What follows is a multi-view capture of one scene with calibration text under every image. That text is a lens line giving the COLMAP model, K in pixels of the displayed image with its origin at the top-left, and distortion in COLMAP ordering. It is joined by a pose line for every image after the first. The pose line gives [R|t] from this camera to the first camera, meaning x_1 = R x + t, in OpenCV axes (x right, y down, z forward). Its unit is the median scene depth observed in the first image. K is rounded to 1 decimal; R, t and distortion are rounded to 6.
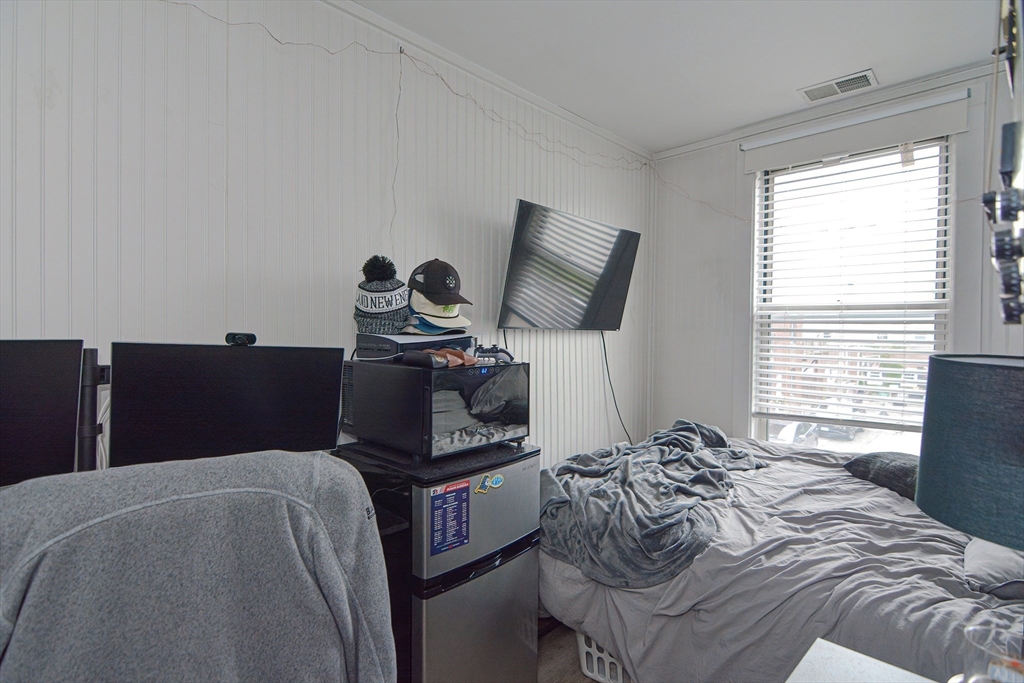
lens RADIAL K [[501.2, 0, 501.5], [0, 501.2, 339.7], [0, 0, 1]] dist [-0.000174, -0.011331]
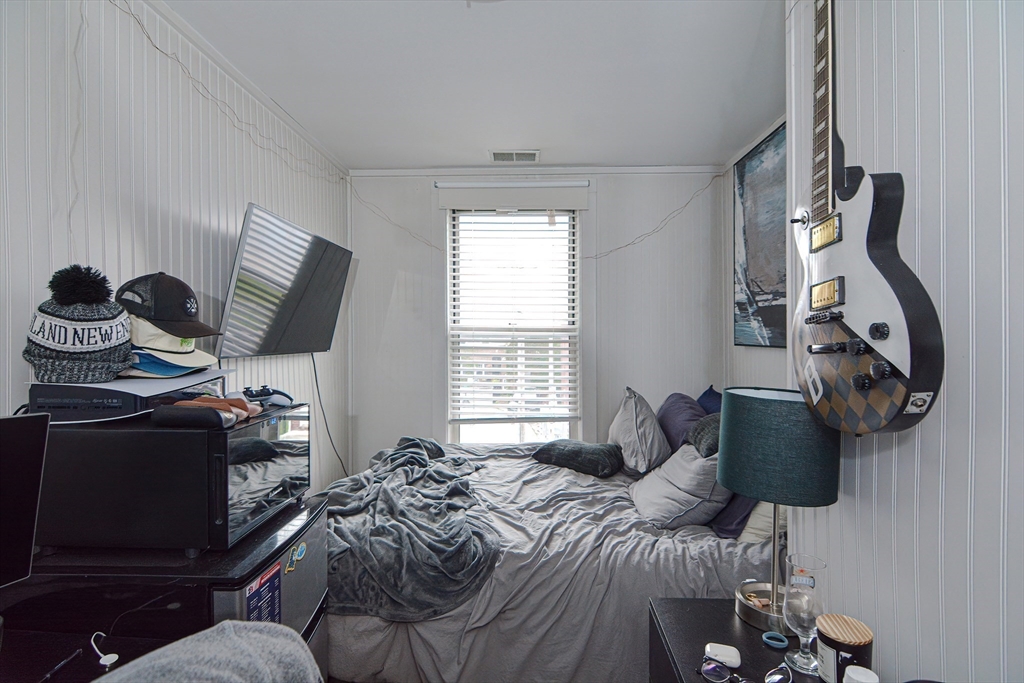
lens RADIAL K [[501.2, 0, 501.5], [0, 501.2, 339.7], [0, 0, 1]] dist [-0.000174, -0.011331]
pose [[0.721184, -0.015536, 0.692570, -0.304374], [0.016972, 0.999845, 0.004756, -0.063159], [-0.692536, 0.008324, 0.721335, 0.141073]]
